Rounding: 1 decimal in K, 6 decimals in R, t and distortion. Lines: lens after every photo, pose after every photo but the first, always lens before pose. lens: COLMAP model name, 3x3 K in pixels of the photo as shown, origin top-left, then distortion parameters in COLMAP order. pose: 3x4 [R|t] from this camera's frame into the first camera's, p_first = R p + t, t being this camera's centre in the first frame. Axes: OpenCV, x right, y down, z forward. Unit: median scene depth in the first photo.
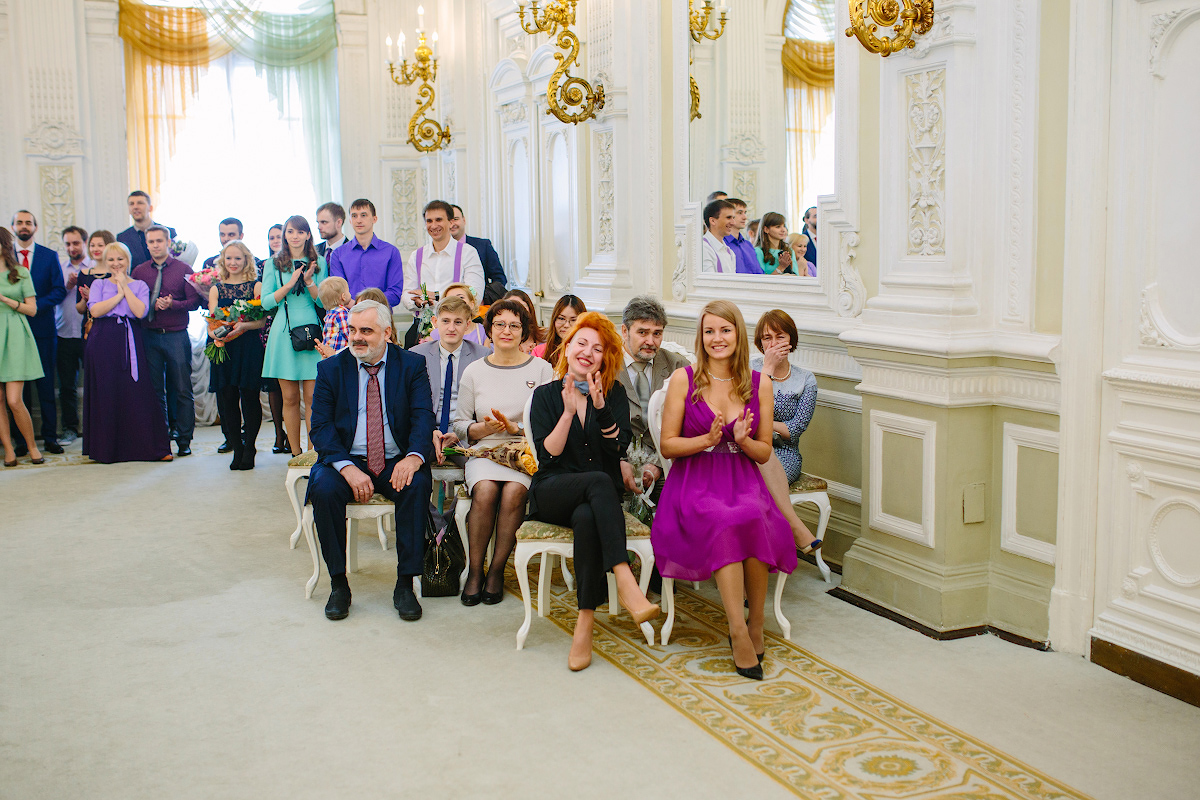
lens RADIAL K [[1361.9, 0, 600.0], [0, 1361.9, 400.0], [0, 0, 1]] dist [-0.023992, 0.056882]
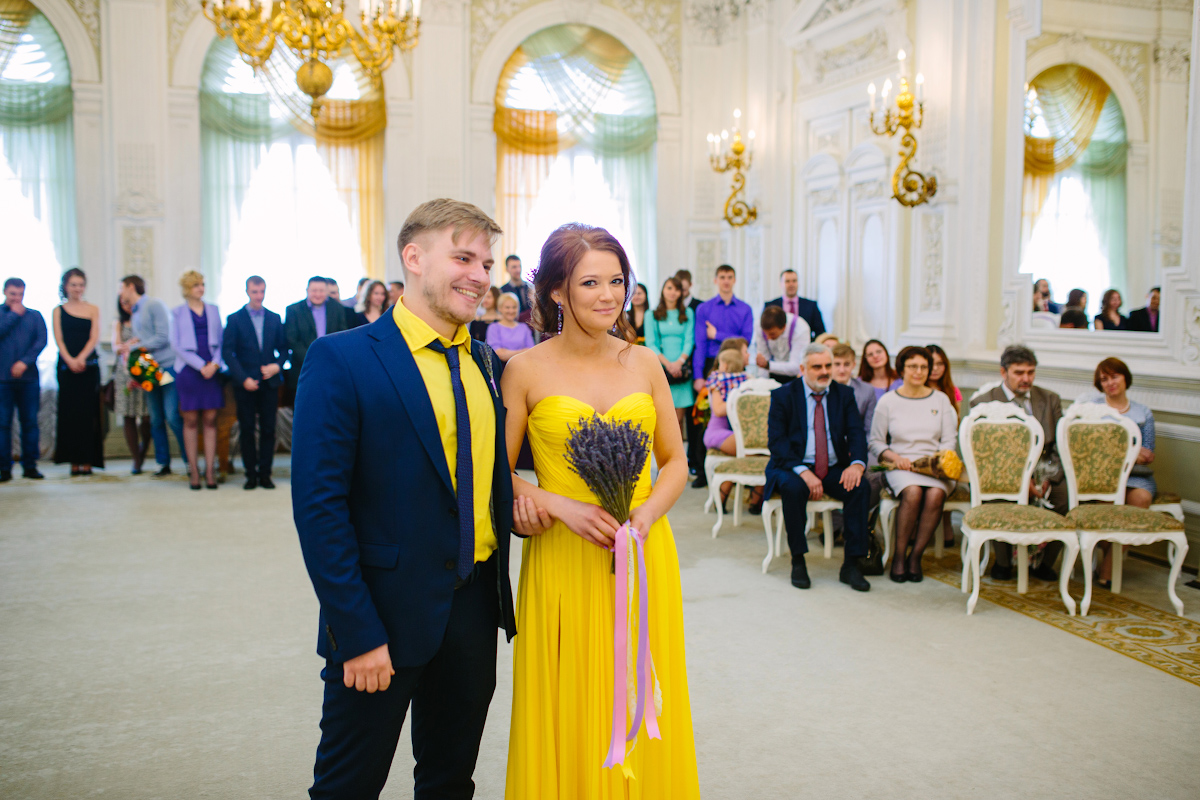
lens RADIAL K [[1196.0, 0, 600.0], [0, 1196.0, 400.0], [0, 0, 1]] dist [-0.015883, 0.084365]
pose [[0.996370, 0.026891, -0.080775, -0.209479], [-0.029744, 0.998968, -0.034327, 0.019259], [0.079769, 0.036605, 0.996141, -0.107060]]
